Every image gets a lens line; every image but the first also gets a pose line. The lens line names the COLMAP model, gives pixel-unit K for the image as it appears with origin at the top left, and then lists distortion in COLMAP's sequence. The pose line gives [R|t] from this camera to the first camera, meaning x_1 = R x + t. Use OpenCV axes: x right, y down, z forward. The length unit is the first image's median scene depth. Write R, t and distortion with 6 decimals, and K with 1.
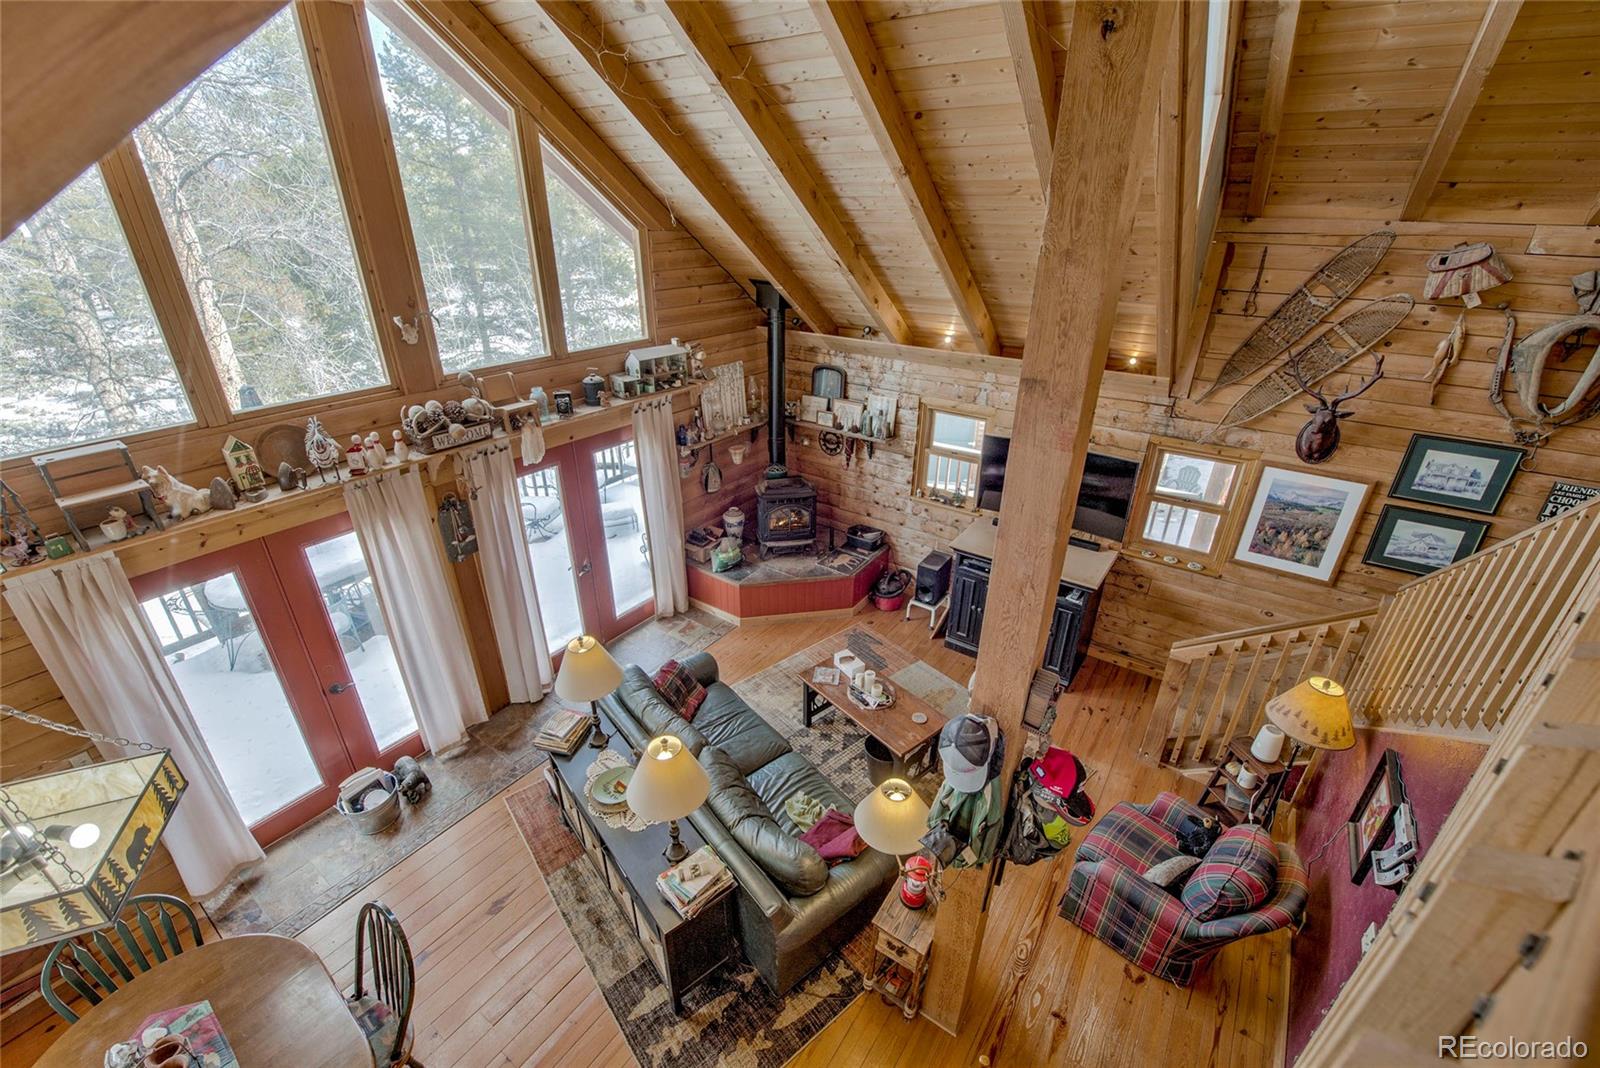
lens RADIAL K [[665.0, 0, 804.0], [0, 665.0, 537.7], [0, 0, 1]] dist [-0.008720, 0.000065]
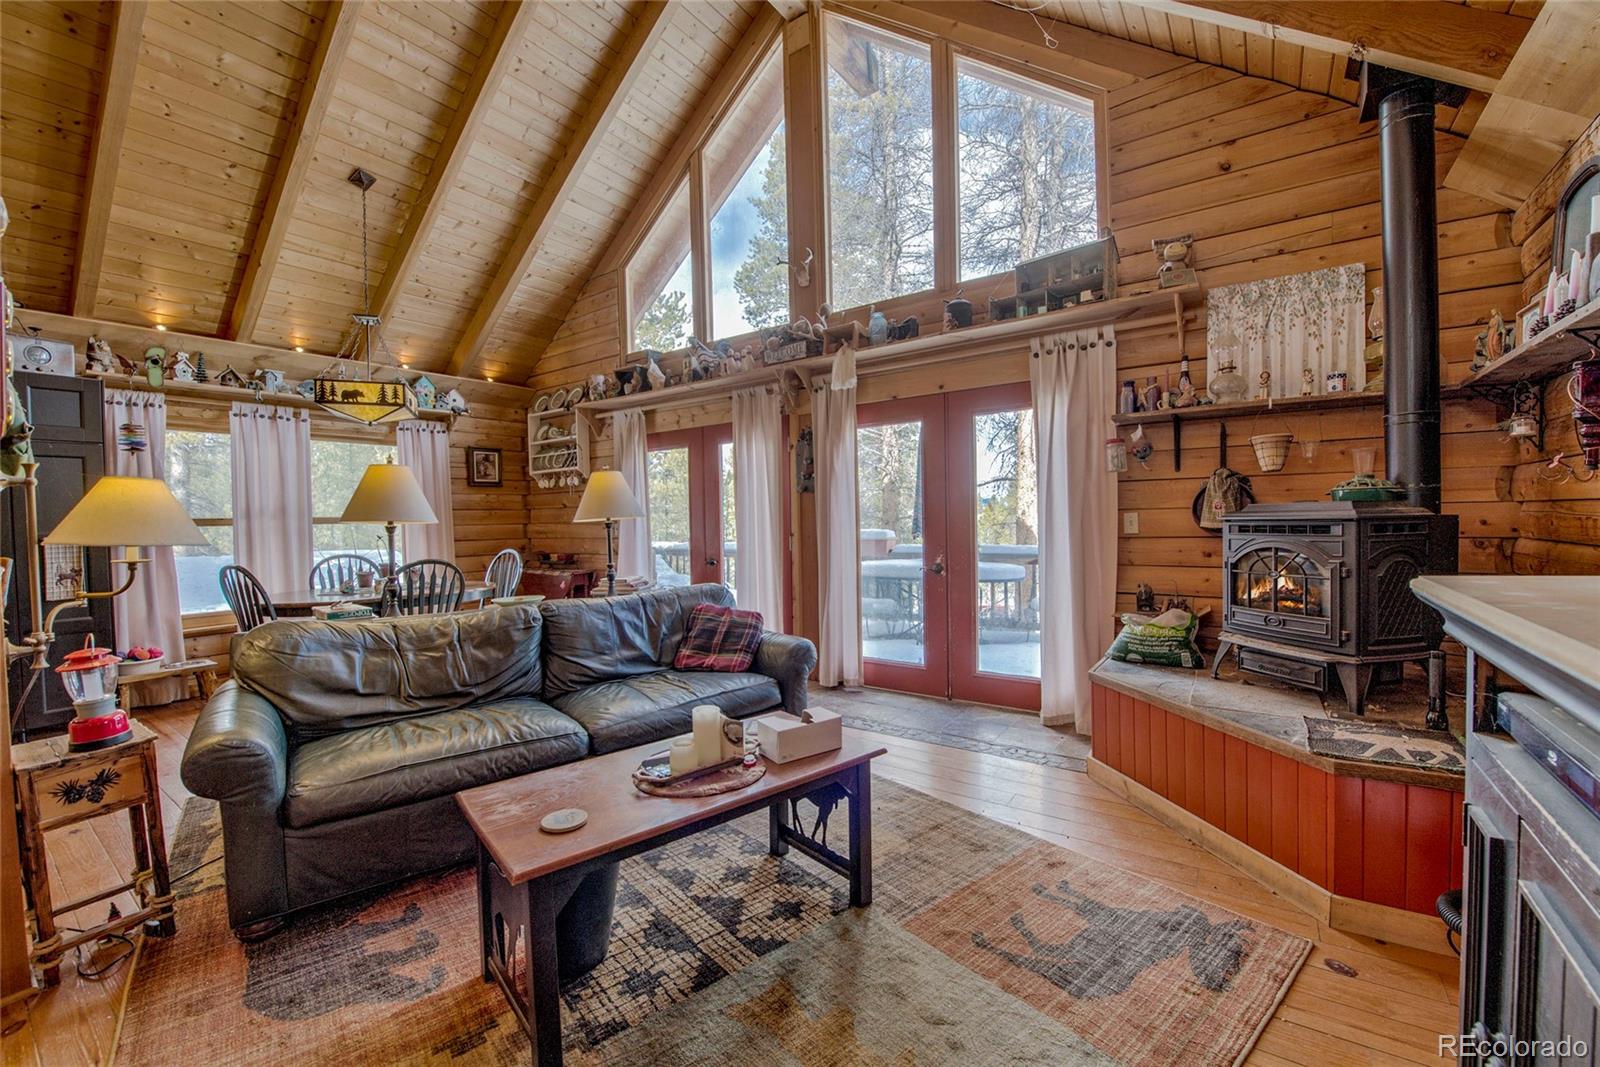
lens RADIAL K [[642.6, 0, 802.4], [0, 642.6, 536.6], [0, 0, 1]] dist [-0.016191, -0.000186]
pose [[0.013402, 0.011034, -0.999849, 0.420673], [-0.424262, 0.905529, 0.004306, 0.080624], [0.905440, 0.424140, 0.016817, 0.897267]]
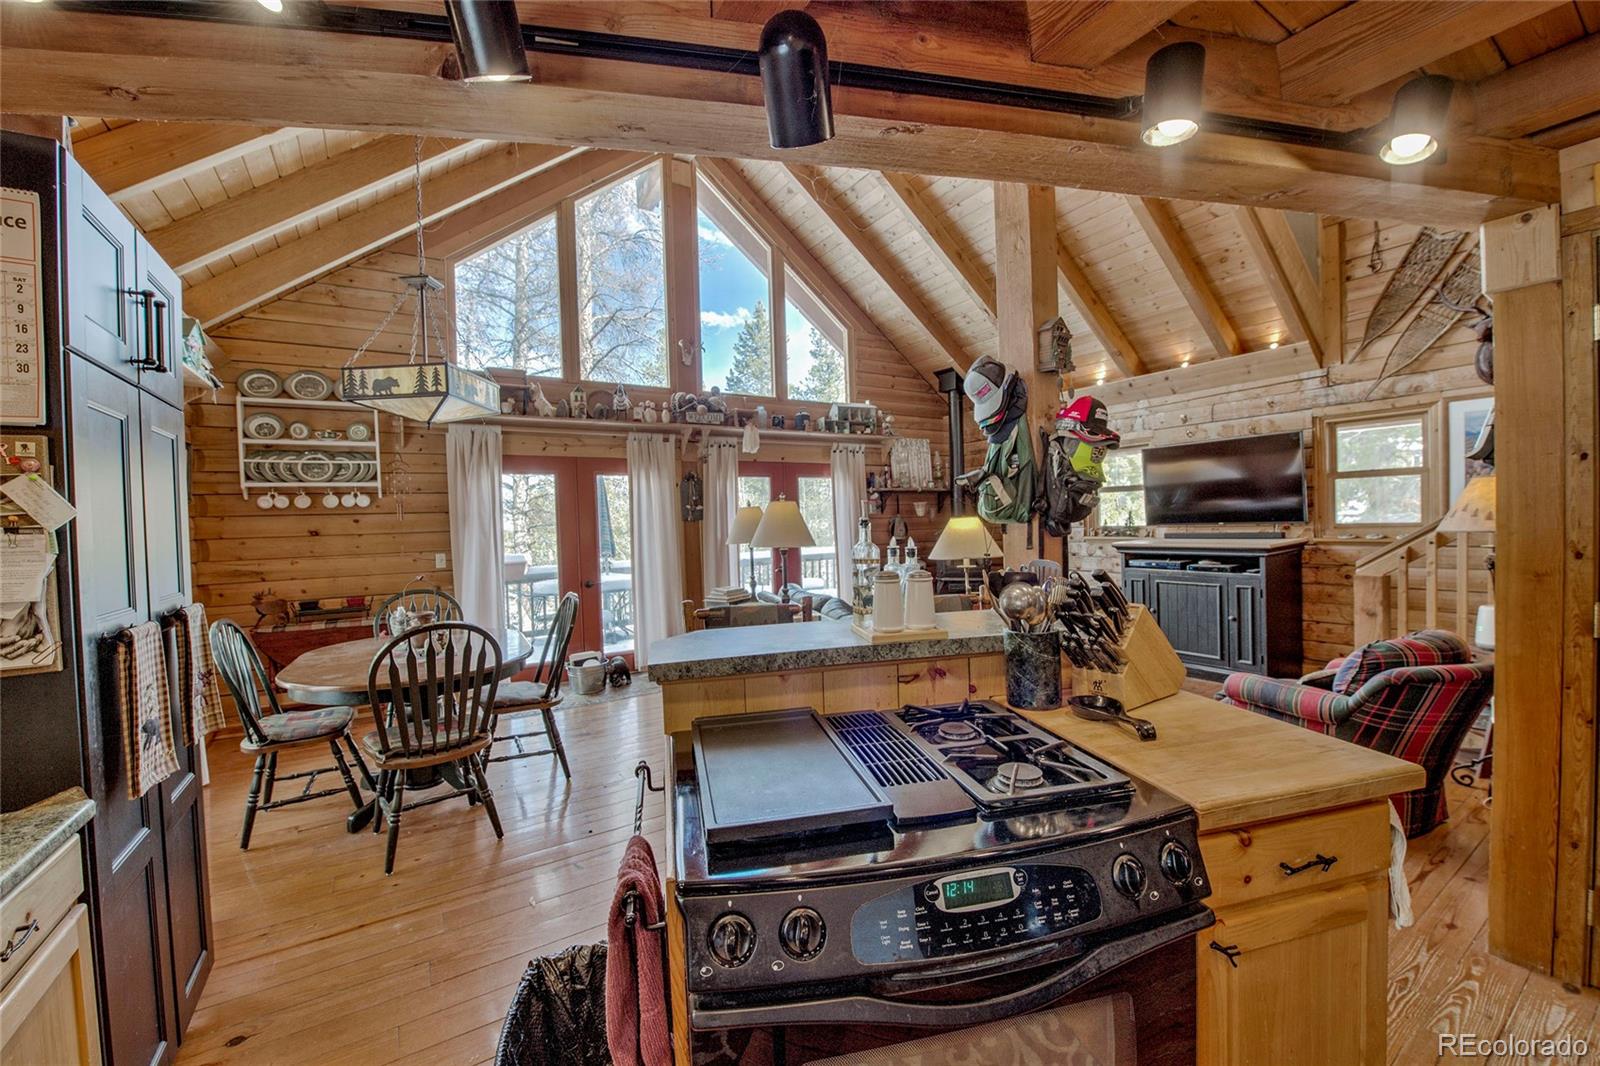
lens RADIAL K [[642.6, 0, 802.4], [0, 642.6, 536.1], [0, 0, 1]] dist [-0.016191, -0.000186]
pose [[0.925269, -0.031396, -0.378010, 0.162821], [-0.129613, 0.910413, -0.392873, 0.479718], [0.356480, 0.412508, 0.838307, 0.002886]]
